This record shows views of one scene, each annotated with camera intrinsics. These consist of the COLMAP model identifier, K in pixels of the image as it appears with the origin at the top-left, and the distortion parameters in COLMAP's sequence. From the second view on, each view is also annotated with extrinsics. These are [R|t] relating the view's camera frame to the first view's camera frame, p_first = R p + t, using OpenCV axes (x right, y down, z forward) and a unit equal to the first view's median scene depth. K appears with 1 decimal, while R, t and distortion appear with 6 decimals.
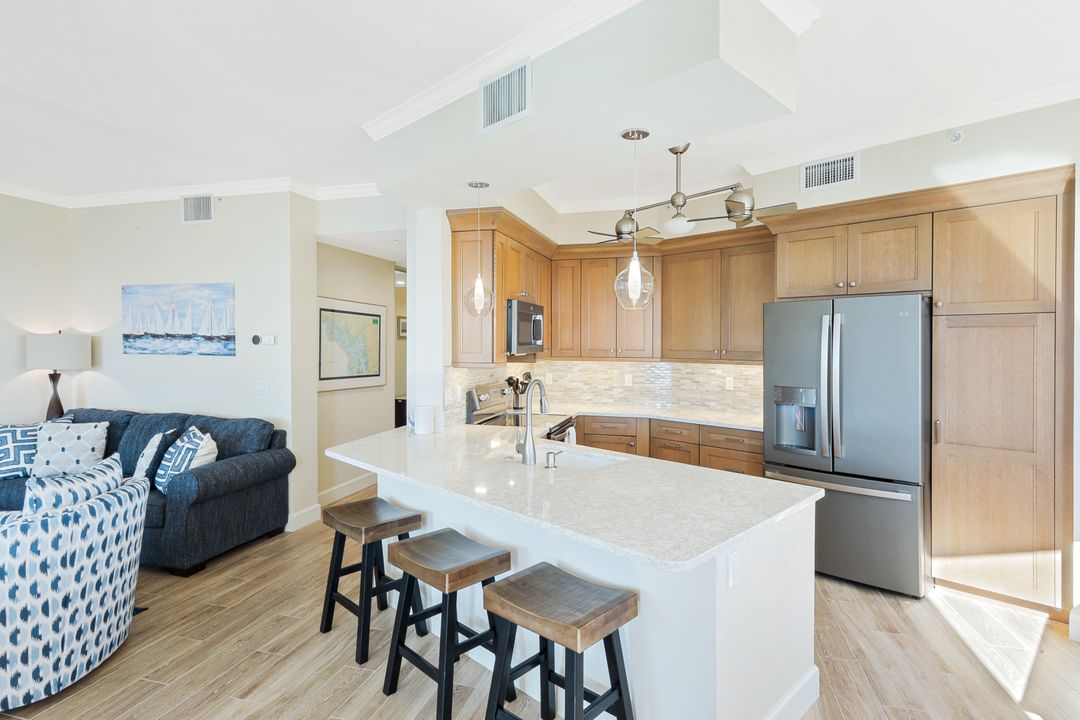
lens RADIAL K [[556.8, 0, 542.9], [0, 556.8, 349.7], [0, 0, 1]] dist [0.002638, 0.000441]
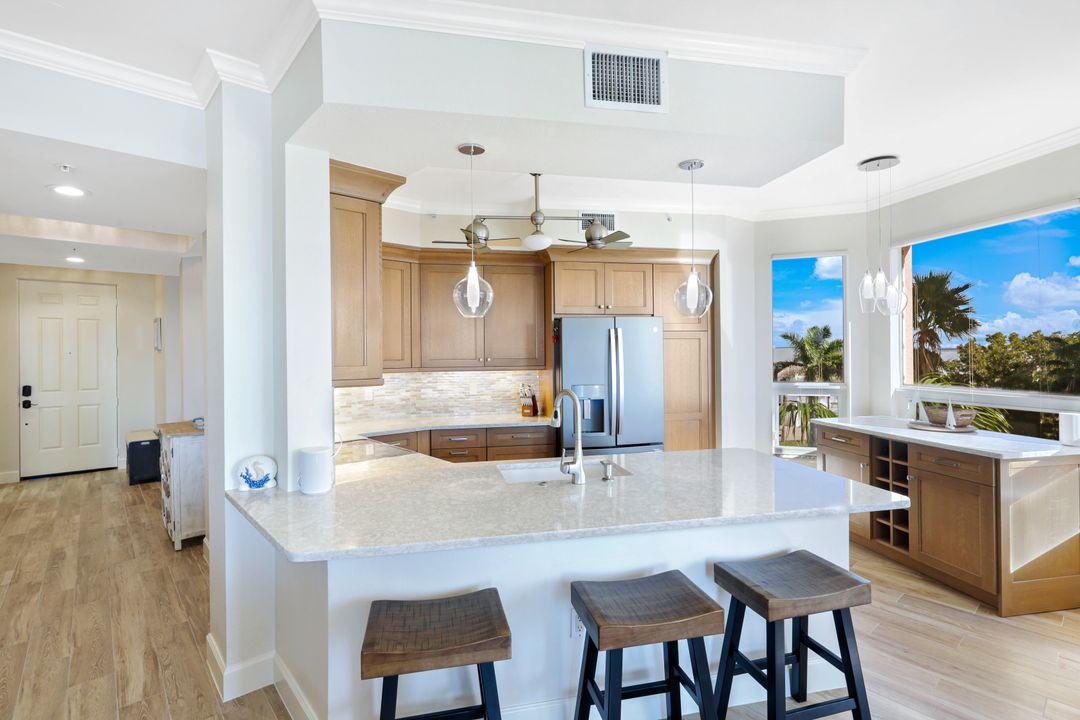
lens RADIAL K [[506.9, 0, 539.3], [0, 506.9, 356.1], [0, 0, 1]] dist [-0.001461, -0.001424]
pose [[0.549753, -0.013186, 0.835223, -0.465805], [0.024243, 0.999706, -0.000174, -0.000896], [-0.834975, 0.020344, 0.549911, 0.369608]]
